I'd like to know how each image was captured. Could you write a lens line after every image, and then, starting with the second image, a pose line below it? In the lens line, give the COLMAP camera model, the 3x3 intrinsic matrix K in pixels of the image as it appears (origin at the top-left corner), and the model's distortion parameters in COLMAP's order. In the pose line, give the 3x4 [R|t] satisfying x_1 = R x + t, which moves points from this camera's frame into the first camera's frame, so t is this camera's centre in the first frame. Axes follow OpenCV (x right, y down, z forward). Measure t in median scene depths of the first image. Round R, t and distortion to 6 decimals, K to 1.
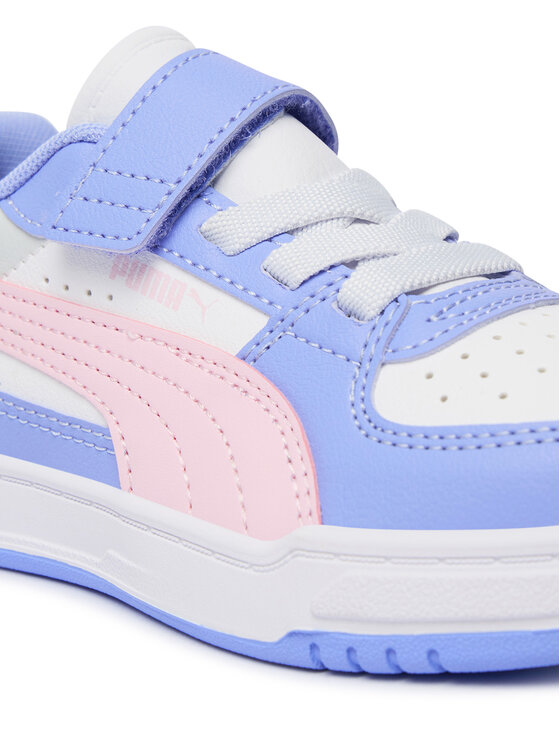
lens RADIAL K [[1400.1, 0, 280.0], [0, 1400.1, 373.0], [0, 0, 1]] dist [-0.008060, -0.002780]
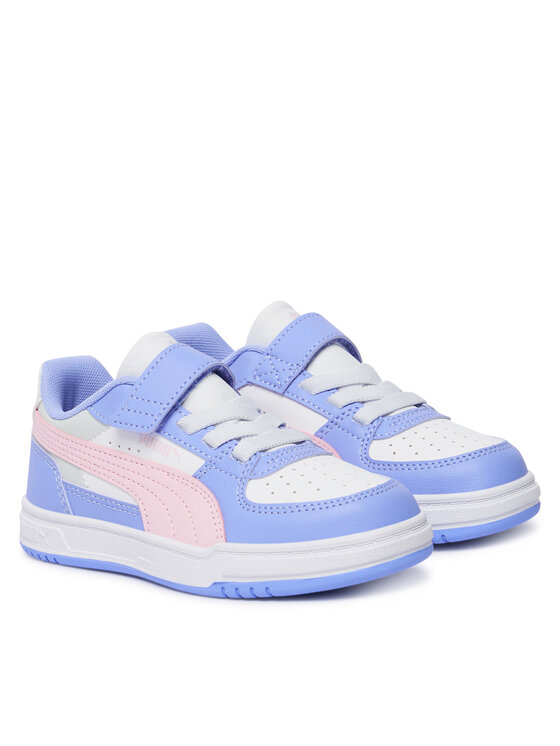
lens RADIAL K [[2199.4, 0, 280.0], [0, 2199.4, 373.0], [0, 0, 1]] dist [-0.481303, -0.106809]
pose [[0.999716, -0.001852, 0.023762, 0.031772], [0.002817, 0.999170, -0.040634, -0.035859], [-0.023667, 0.040689, 0.998892, -2.855209]]
